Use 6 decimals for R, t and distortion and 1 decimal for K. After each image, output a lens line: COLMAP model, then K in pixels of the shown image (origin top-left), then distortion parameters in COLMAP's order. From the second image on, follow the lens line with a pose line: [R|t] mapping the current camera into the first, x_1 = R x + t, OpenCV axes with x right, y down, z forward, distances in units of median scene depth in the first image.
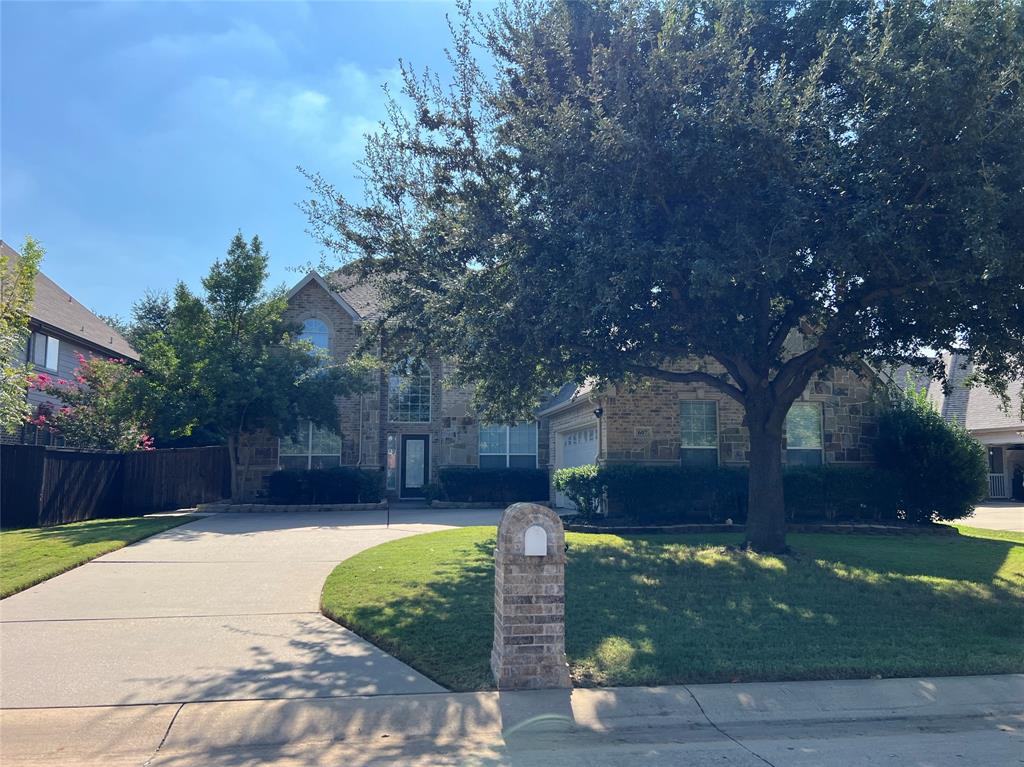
lens RADIAL K [[787.5, 0, 512.2], [0, 787.5, 381.7], [0, 0, 1]] dist [0.000735, 0.010306]
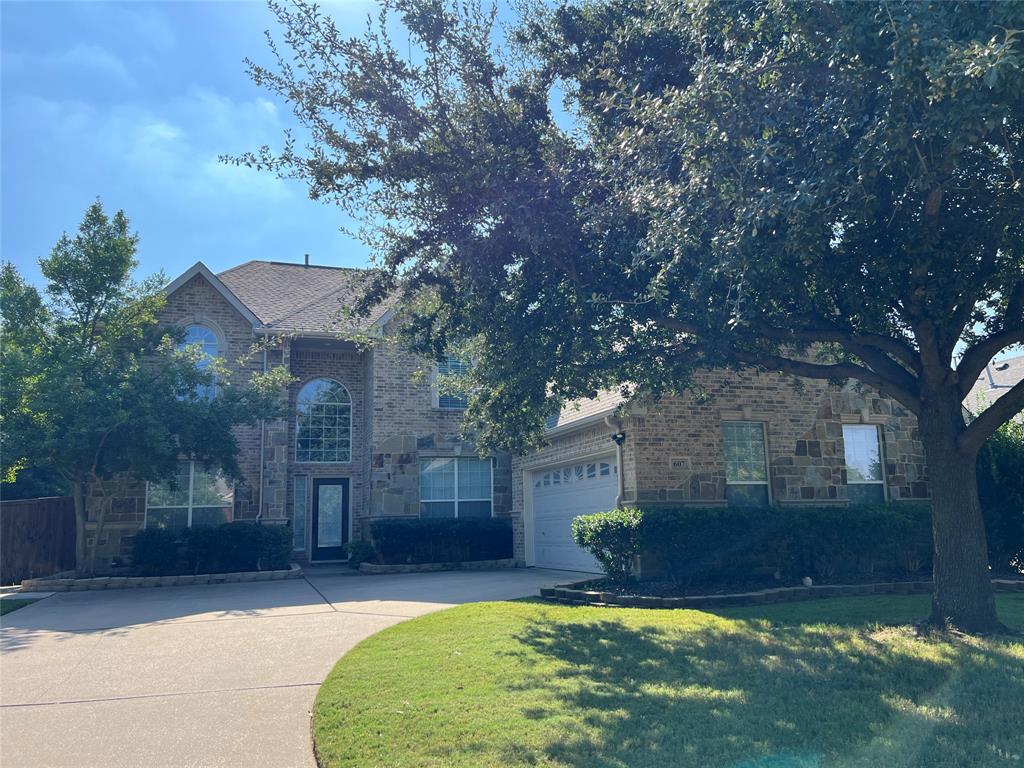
lens RADIAL K [[787.5, 0, 511.8], [0, 787.5, 387.1], [0, 0, 1]] dist [0.000735, 0.010306]
pose [[0.984375, 0.006079, 0.175977, -0.098018], [0.004246, 0.998294, -0.058237, 0.027320], [-0.176031, 0.058074, 0.982670, 0.228721]]
